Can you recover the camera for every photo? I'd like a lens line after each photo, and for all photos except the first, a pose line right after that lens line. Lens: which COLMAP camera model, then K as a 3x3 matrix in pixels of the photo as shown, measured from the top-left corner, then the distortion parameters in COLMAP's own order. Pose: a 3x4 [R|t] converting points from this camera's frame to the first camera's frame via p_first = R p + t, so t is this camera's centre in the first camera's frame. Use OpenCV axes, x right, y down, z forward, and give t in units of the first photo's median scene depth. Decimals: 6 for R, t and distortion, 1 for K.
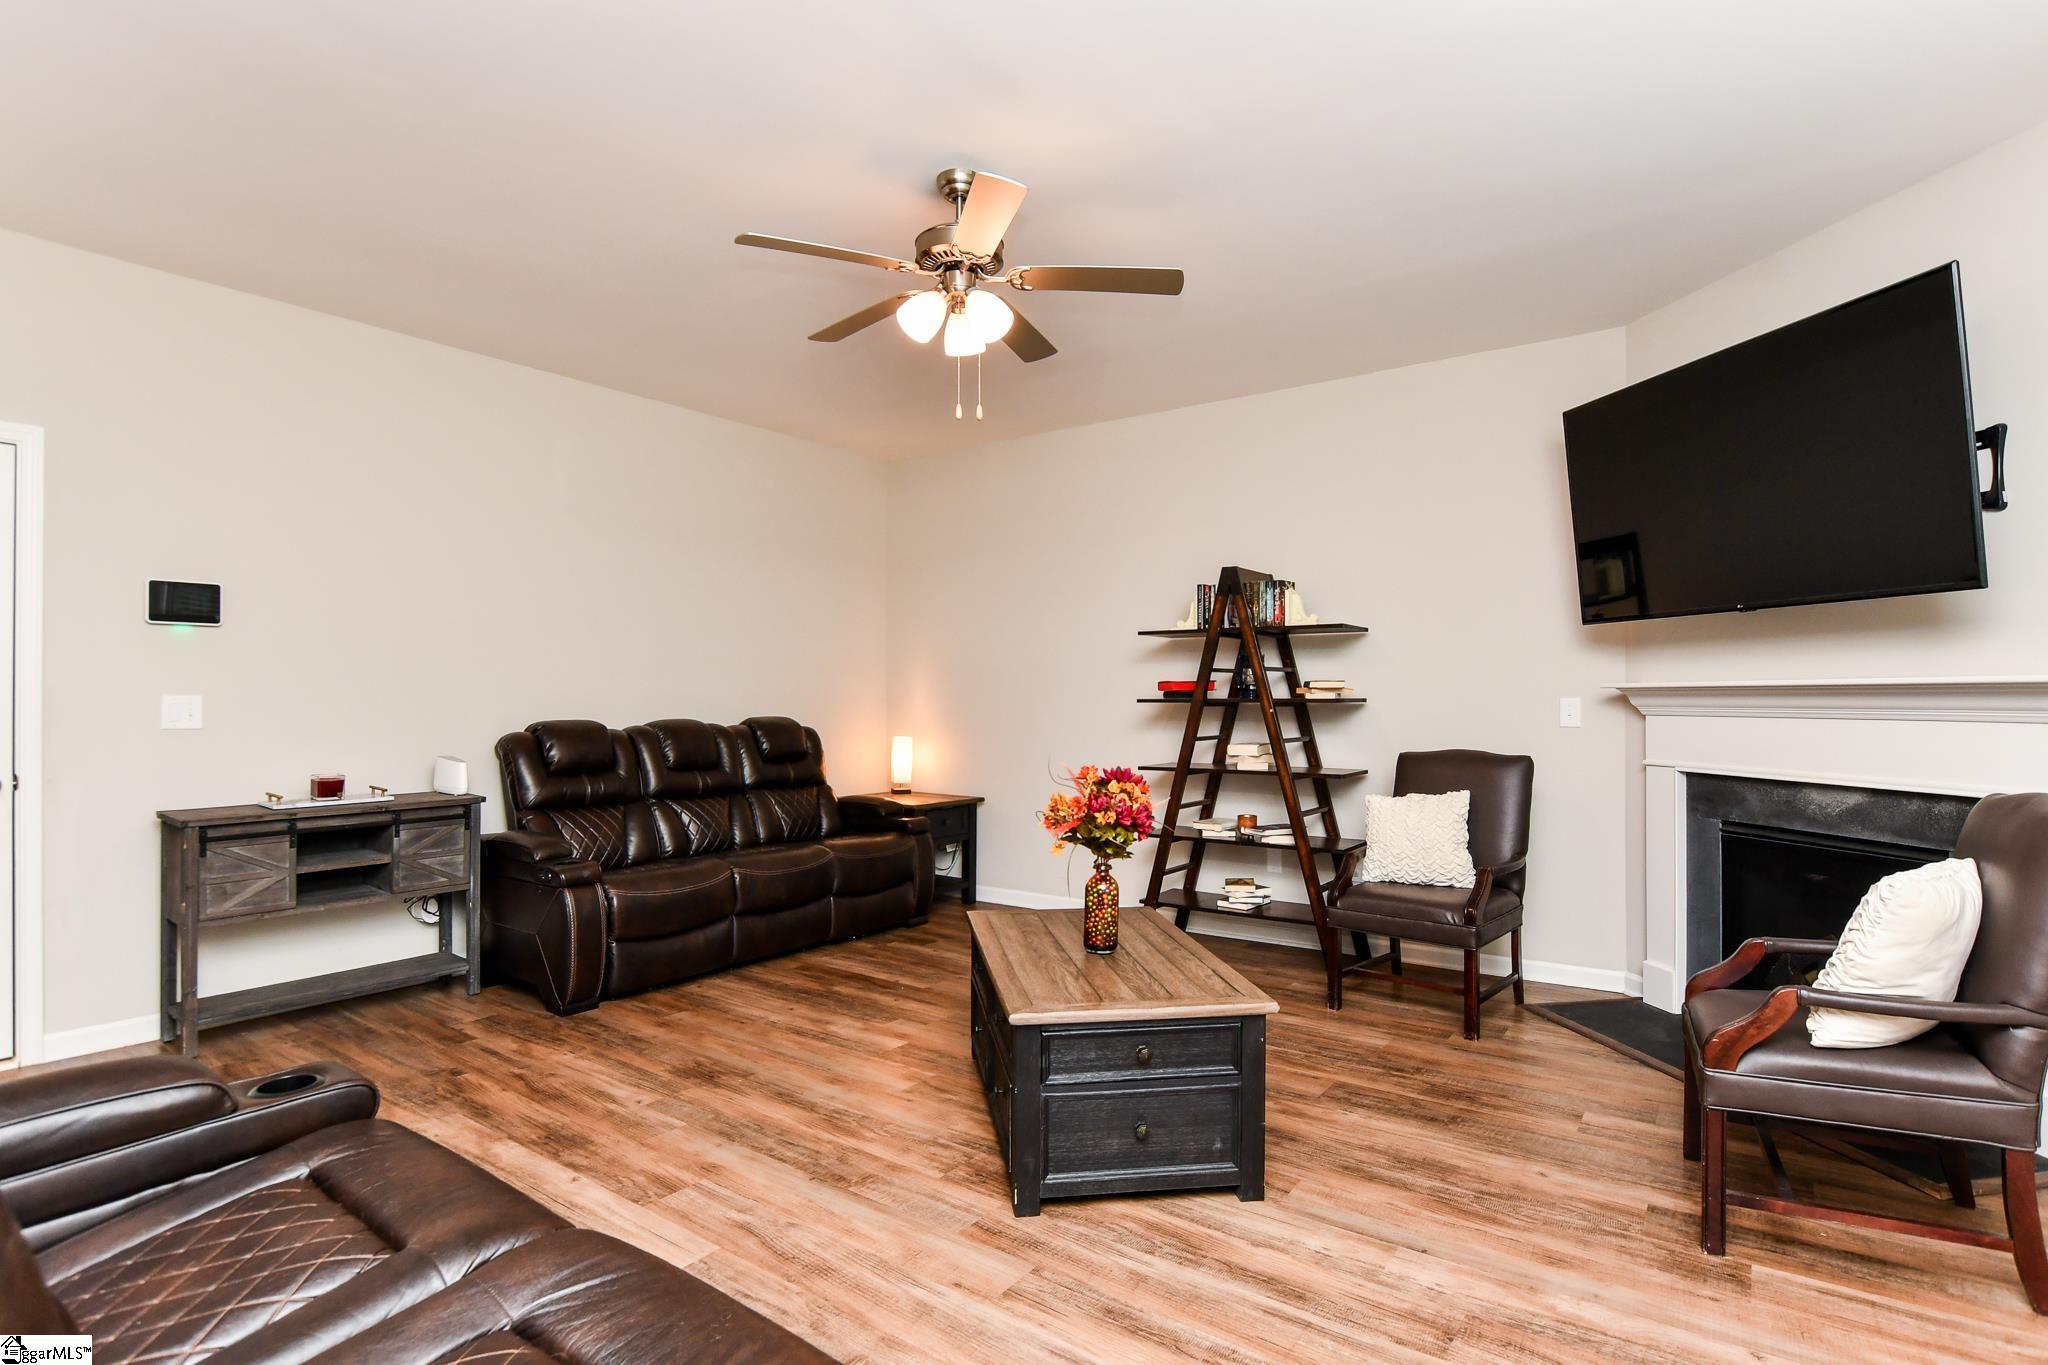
lens RADIAL K [[1032.6, 0, 1024.0], [0, 1032.6, 682.5], [0, 0, 1]] dist [-0.023347, -0.000253]
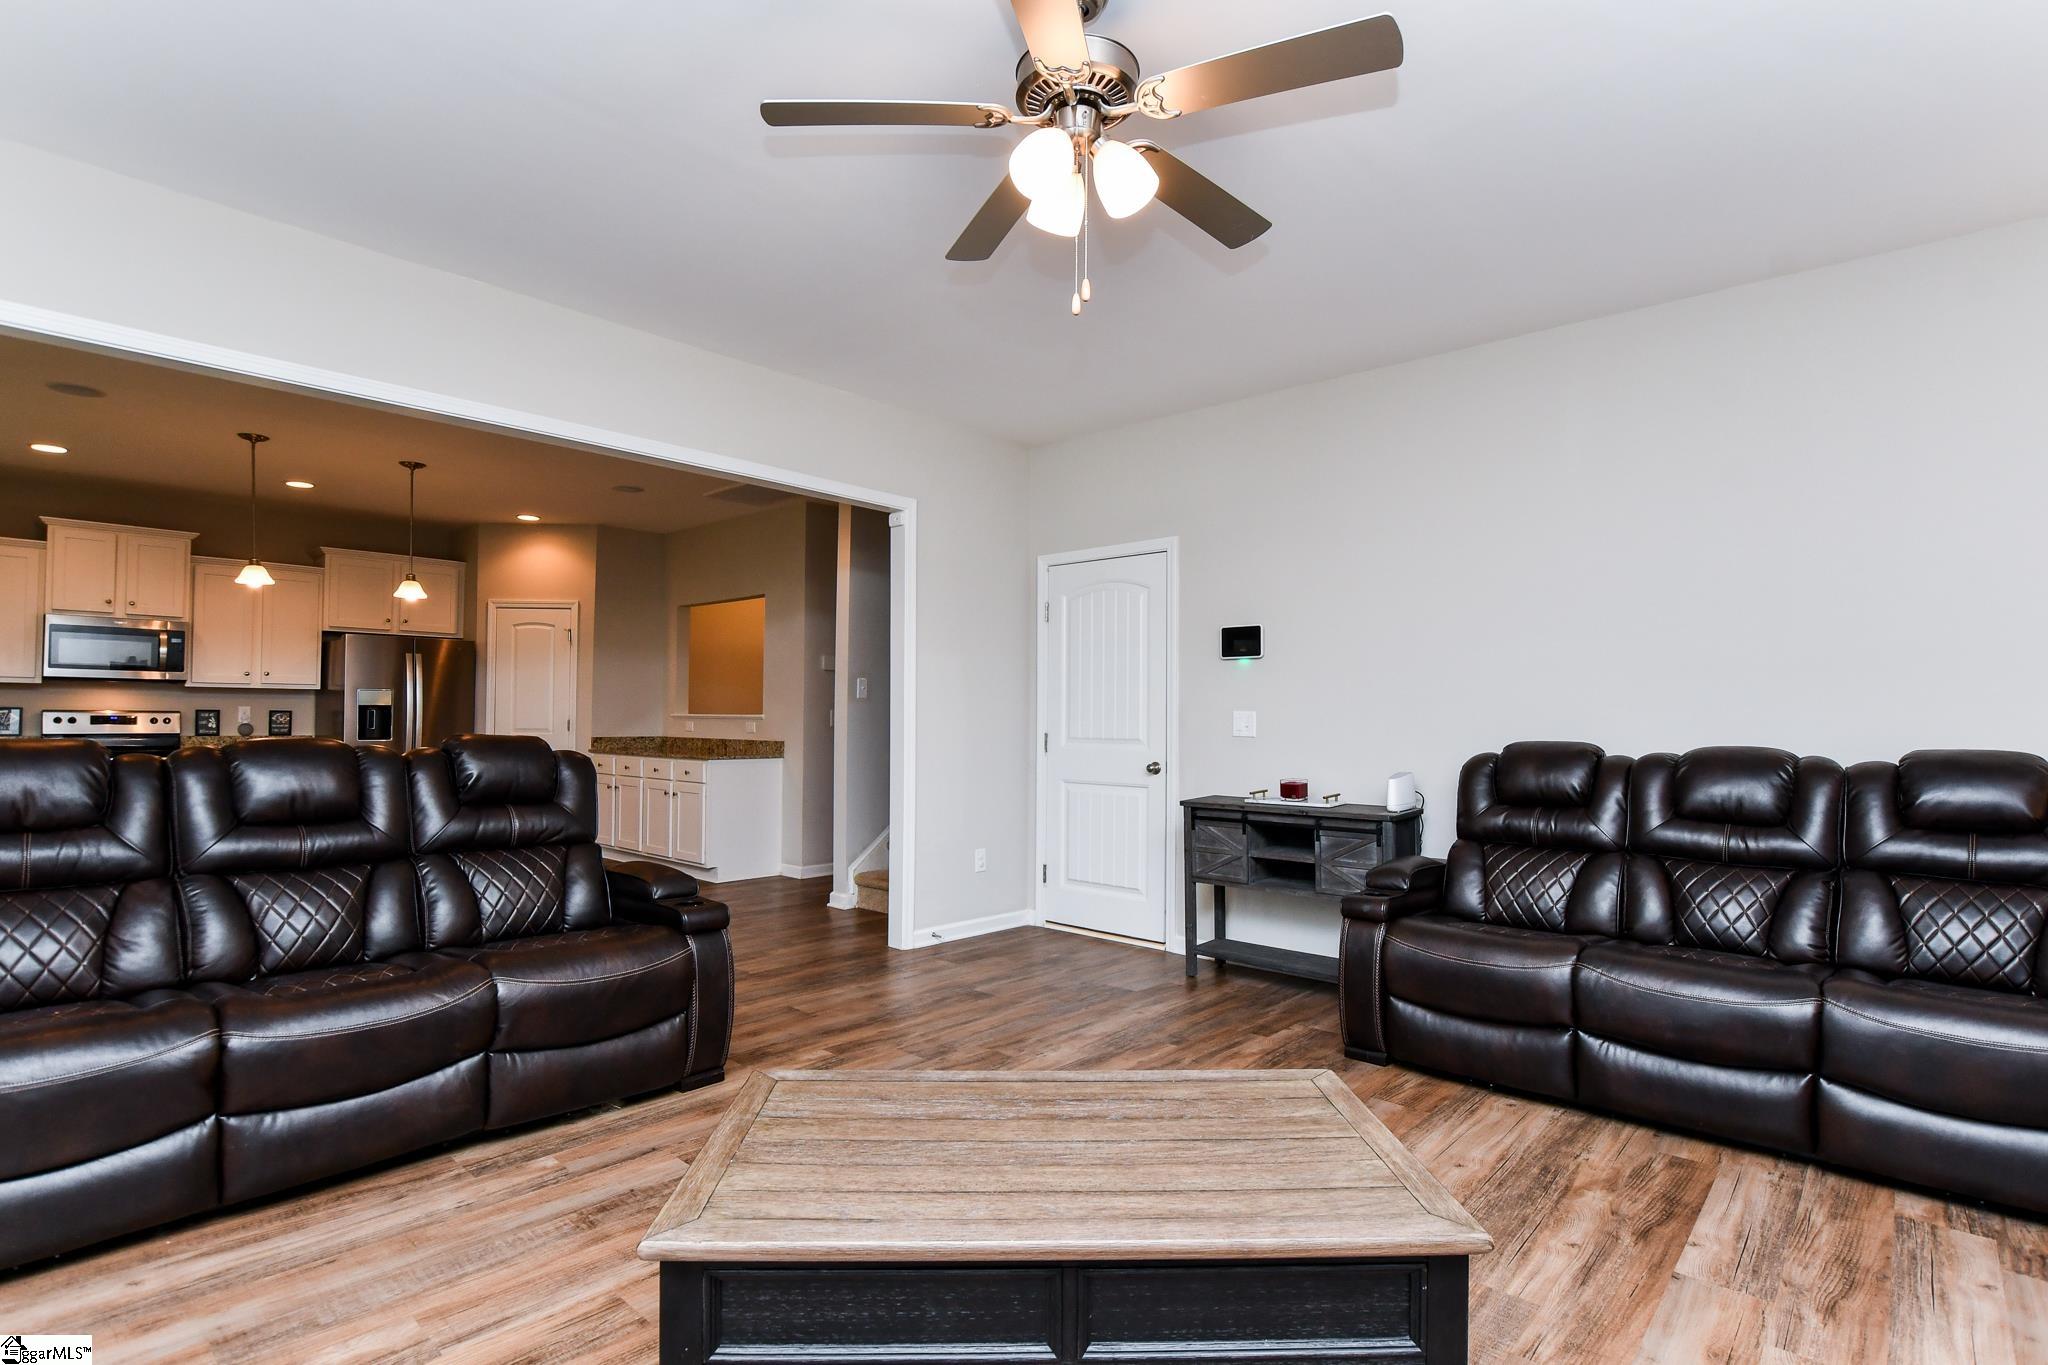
lens RADIAL K [[1003.7, 0, 1006.8], [0, 1003.7, 698.7], [0, 0, 1]] dist [-0.020095, 0.000529]
pose [[-0.124378, -0.017406, -0.992082, 0.490718], [0.006773, 0.999808, -0.018390, 0.017438], [0.992212, -0.009006, -0.124236, 0.815127]]
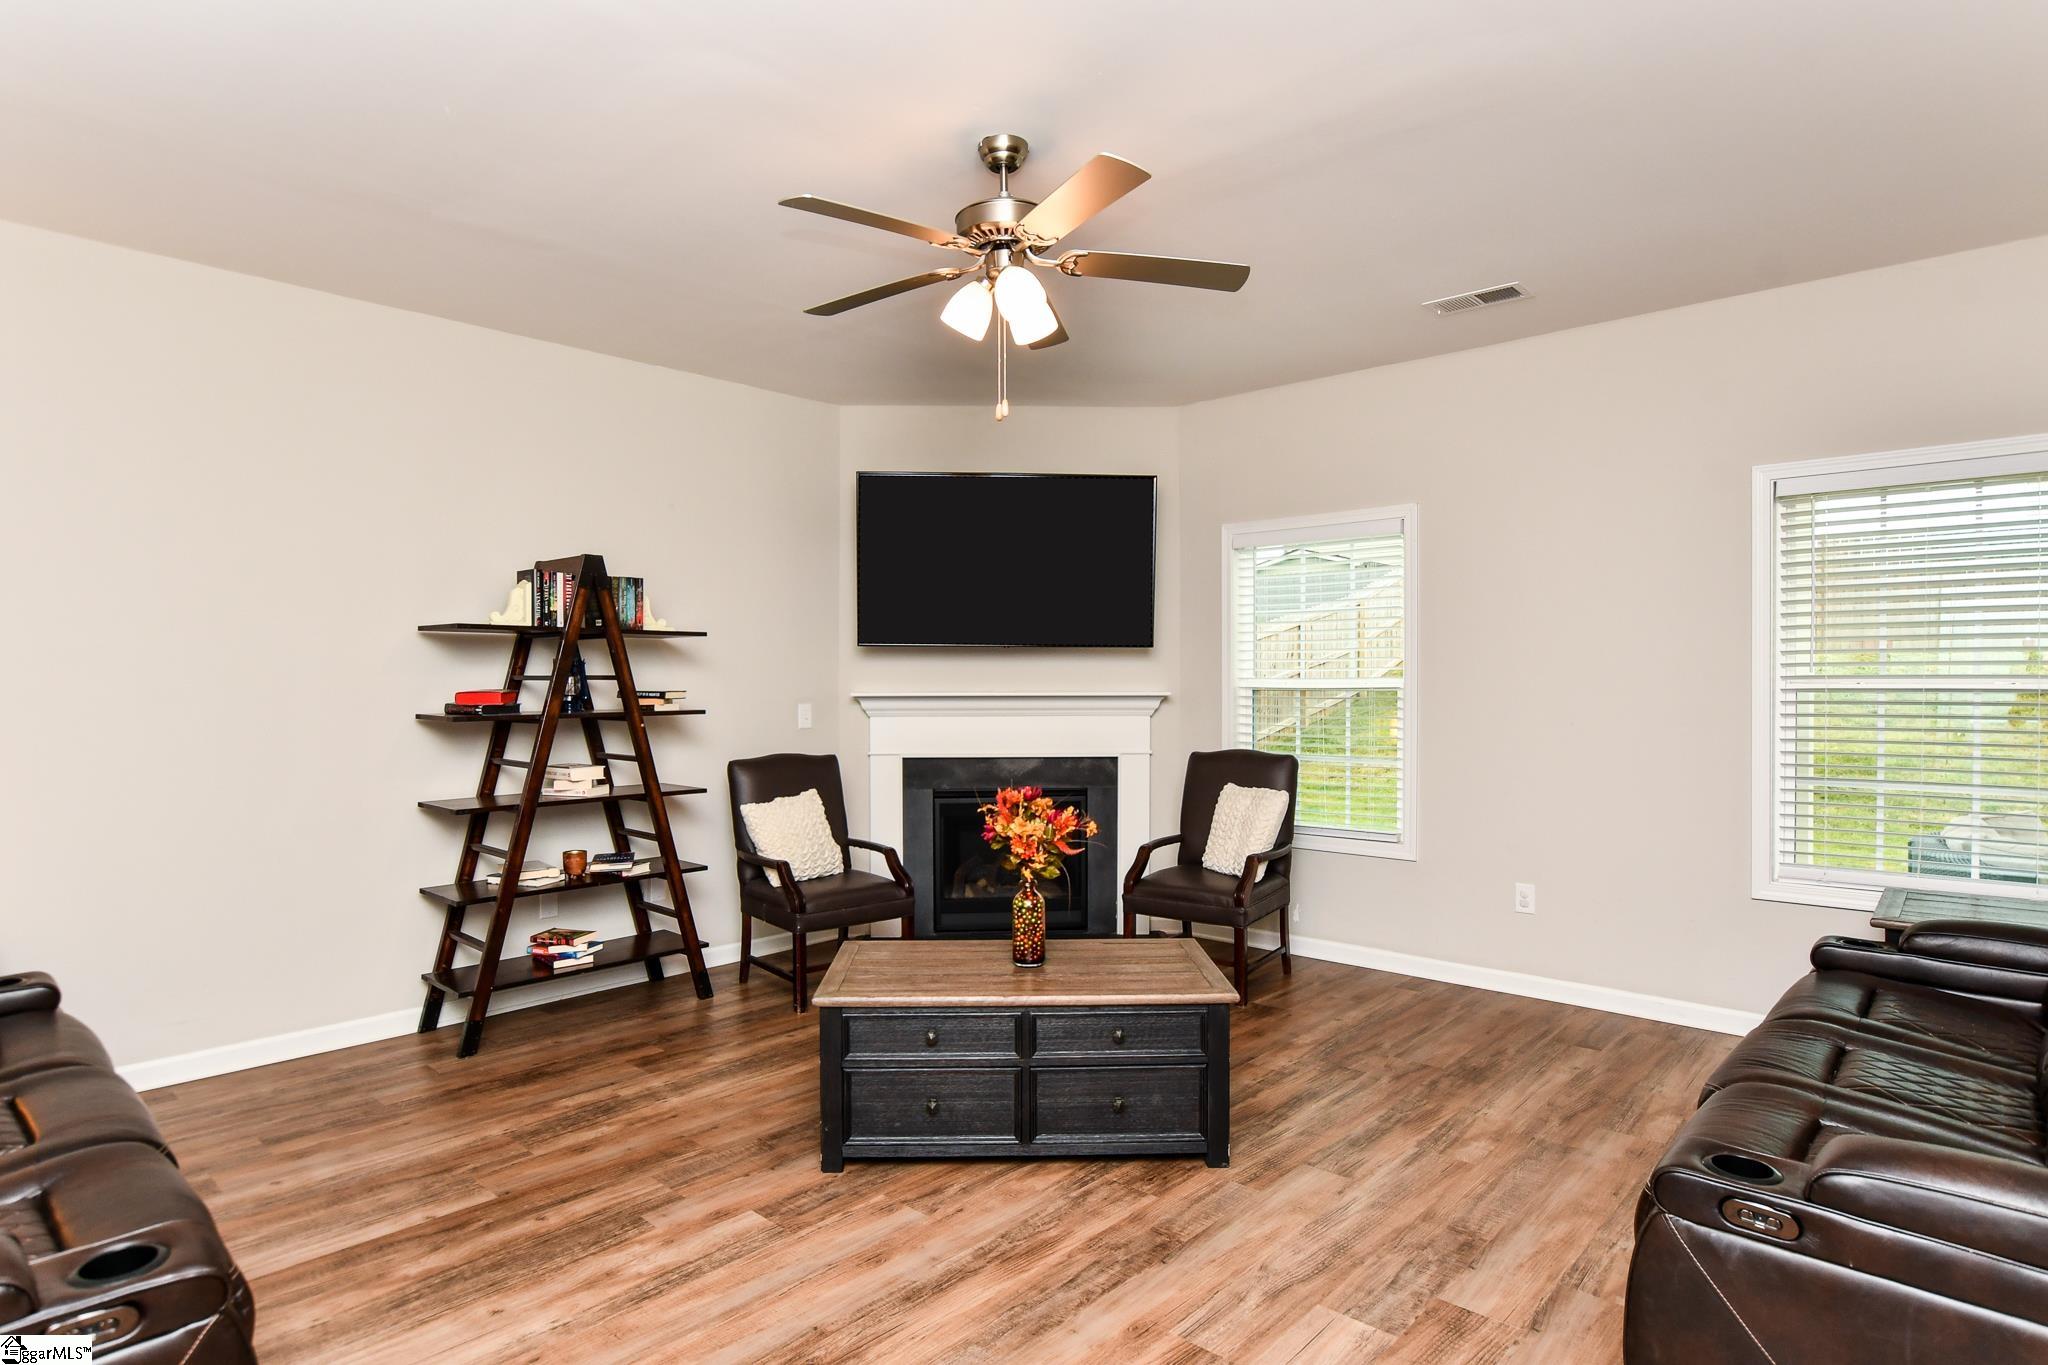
lens RADIAL K [[1094.3, 0, 1024.0], [0, 1094.3, 682.5], [0, 0, 1]] dist [-0.019727, 0.000060]
pose [[0.107778, -0.004528, 0.994165, -0.792808], [-0.013759, 0.999887, 0.006046, -0.024068], [-0.994080, -0.014330, 0.107704, 0.690152]]
